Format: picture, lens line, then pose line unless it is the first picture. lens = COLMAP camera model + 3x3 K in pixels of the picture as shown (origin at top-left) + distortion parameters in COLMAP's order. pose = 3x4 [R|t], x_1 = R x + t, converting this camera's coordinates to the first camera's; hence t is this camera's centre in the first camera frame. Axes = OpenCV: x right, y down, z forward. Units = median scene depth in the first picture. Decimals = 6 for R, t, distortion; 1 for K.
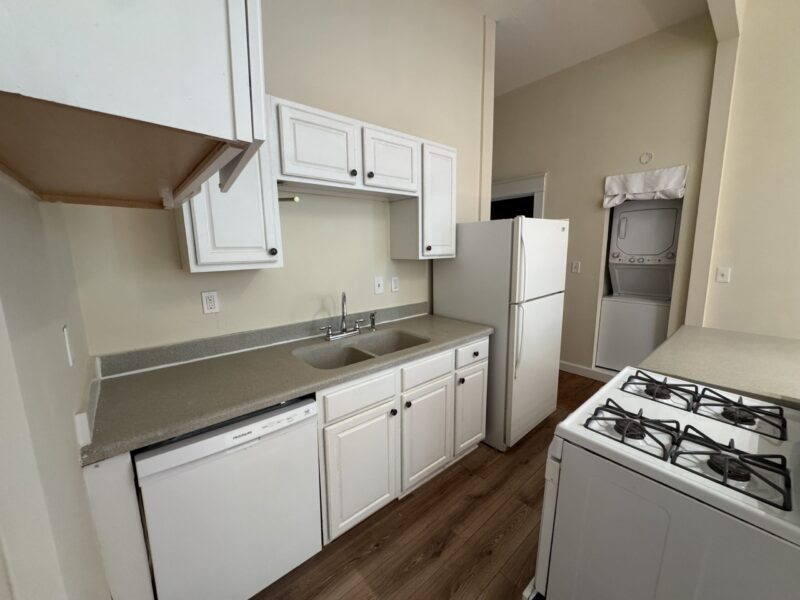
lens RADIAL K [[318.8, 0, 399.0], [0, 318.8, 300.4], [0, 0, 1]] dist [0.000194, -0.000987]
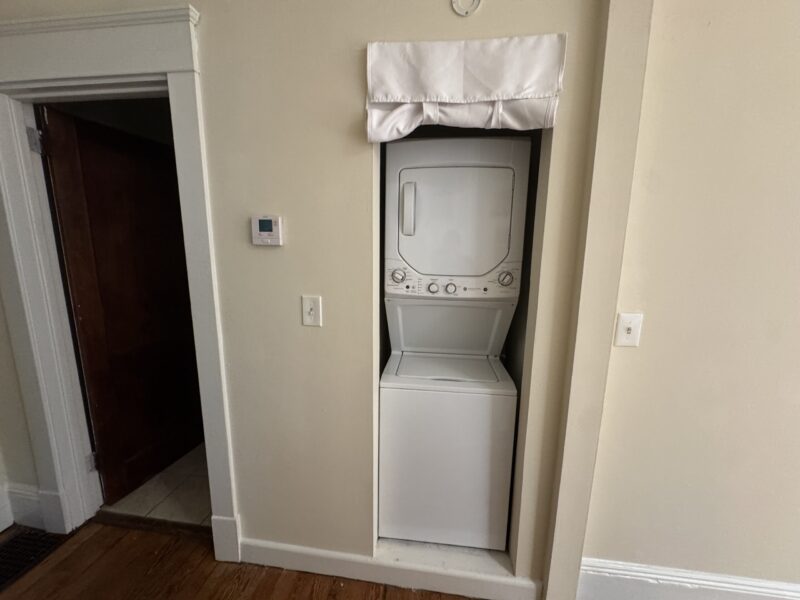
lens RADIAL K [[318.8, 0, 401.5], [0, 318.8, 303.3], [0, 0, 1]] dist [0.000194, -0.000987]
pose [[0.729851, -0.091954, 0.677393, 0.493070], [0.084483, 0.995448, 0.044103, -0.151435], [-0.678366, 0.025040, 0.734298, 0.853594]]
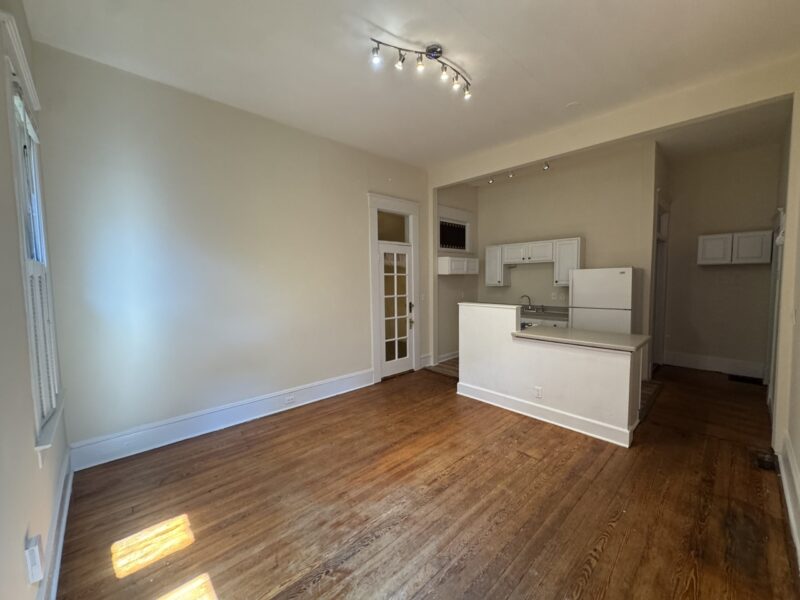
lens RADIAL K [[318.8, 0, 399.1], [0, 318.8, 300.8], [0, 0, 1]] dist [0.000194, -0.000987]
pose [[0.043024, 0.083682, -0.995563, 1.882906], [-0.146748, 0.986207, 0.076554, -0.021965], [0.988238, 0.142804, 0.054711, -0.234824]]
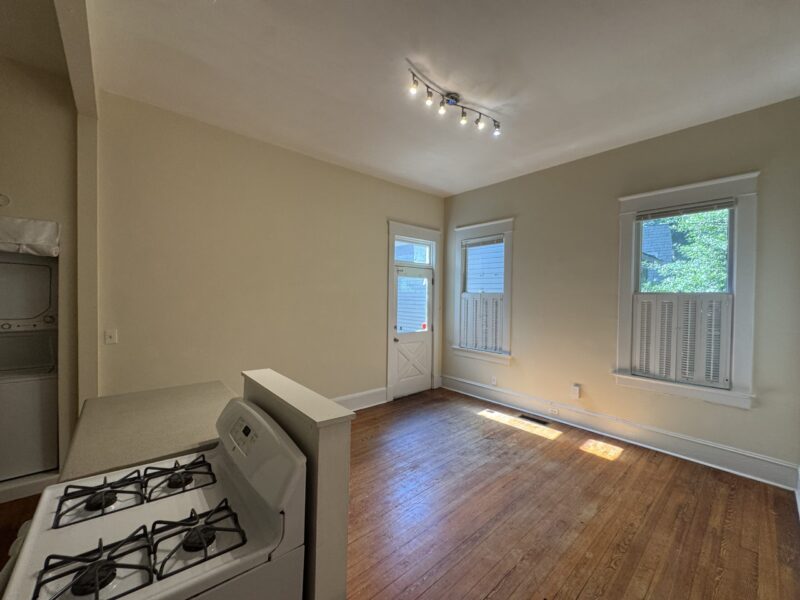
lens RADIAL K [[318.8, 0, 400.0], [0, 318.8, 300.3], [0, 0, 1]] dist [0.000194, -0.000987]
pose [[-0.009810, 0.003909, 0.999944, -0.024210], [0.141804, 0.989892, -0.002478, -0.059704], [-0.989846, 0.141771, -0.010265, 0.063778]]
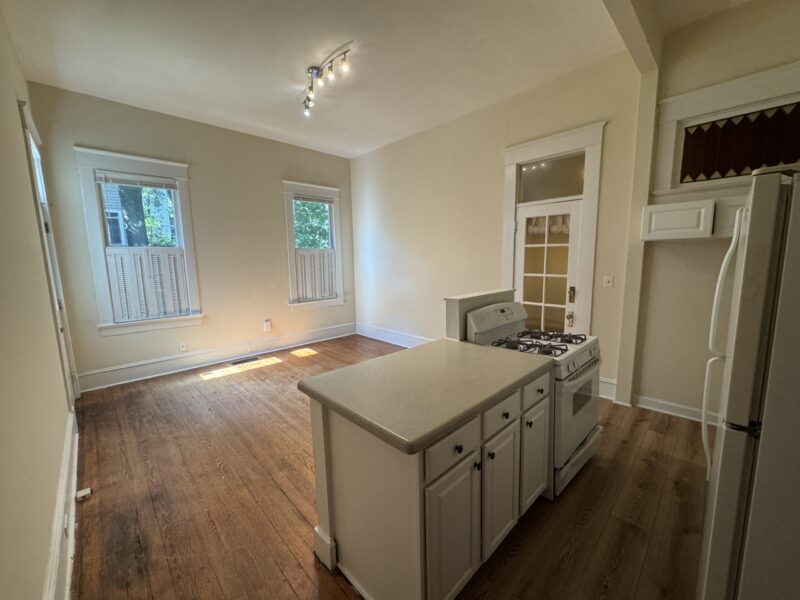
lens RADIAL K [[318.8, 0, 398.0], [0, 318.8, 300.4], [0, 0, 1]] dist [0.000194, -0.000987]
pose [[-0.998091, 0.038072, -0.048638, 0.744355], [0.022540, 0.957642, 0.287078, -0.201947], [0.057507, 0.285433, -0.956672, 1.111486]]
